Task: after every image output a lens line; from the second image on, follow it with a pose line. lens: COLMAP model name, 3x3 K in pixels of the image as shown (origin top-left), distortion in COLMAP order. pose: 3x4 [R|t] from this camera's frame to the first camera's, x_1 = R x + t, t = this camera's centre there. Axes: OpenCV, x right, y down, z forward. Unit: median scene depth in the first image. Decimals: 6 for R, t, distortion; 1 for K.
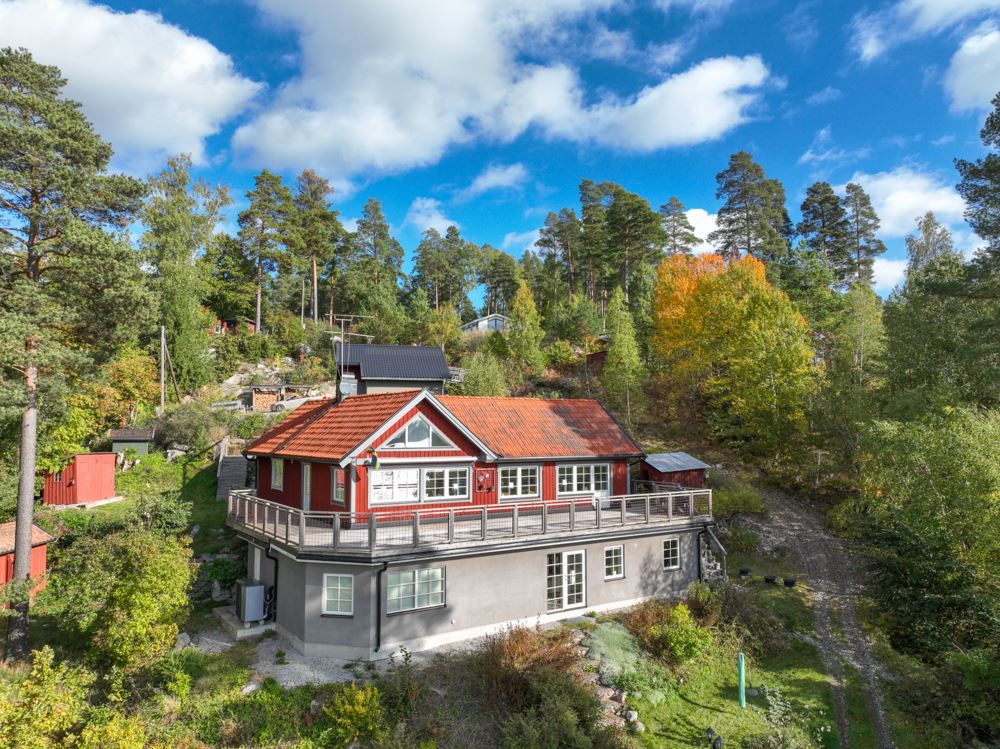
lens RADIAL K [[702.7, 0, 500.4], [0, 702.7, 375.4], [0, 0, 1]] dist [-0.004342, 0.020420]
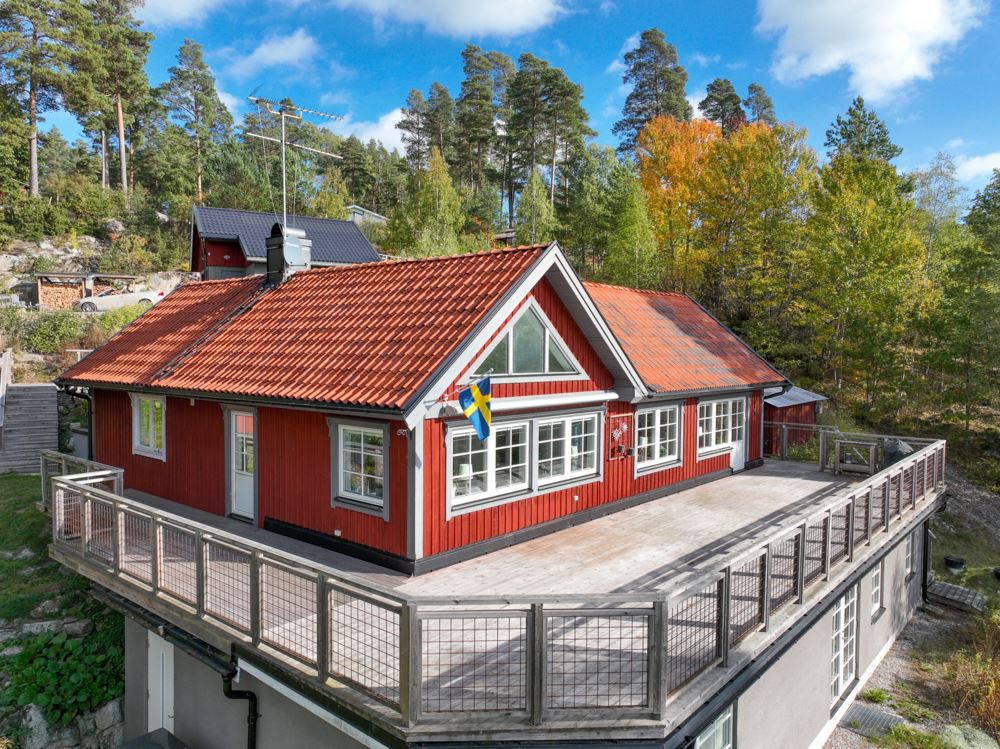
lens RADIAL K [[702.7, 0, 499.4], [0, 702.7, 376.8], [0, 0, 1]] dist [-0.004342, 0.020420]
pose [[0.964066, -0.003125, 0.265645, -0.108551], [-0.028506, 0.992941, 0.115136, 0.022059], [-0.264130, -0.118571, 0.957171, 0.240985]]
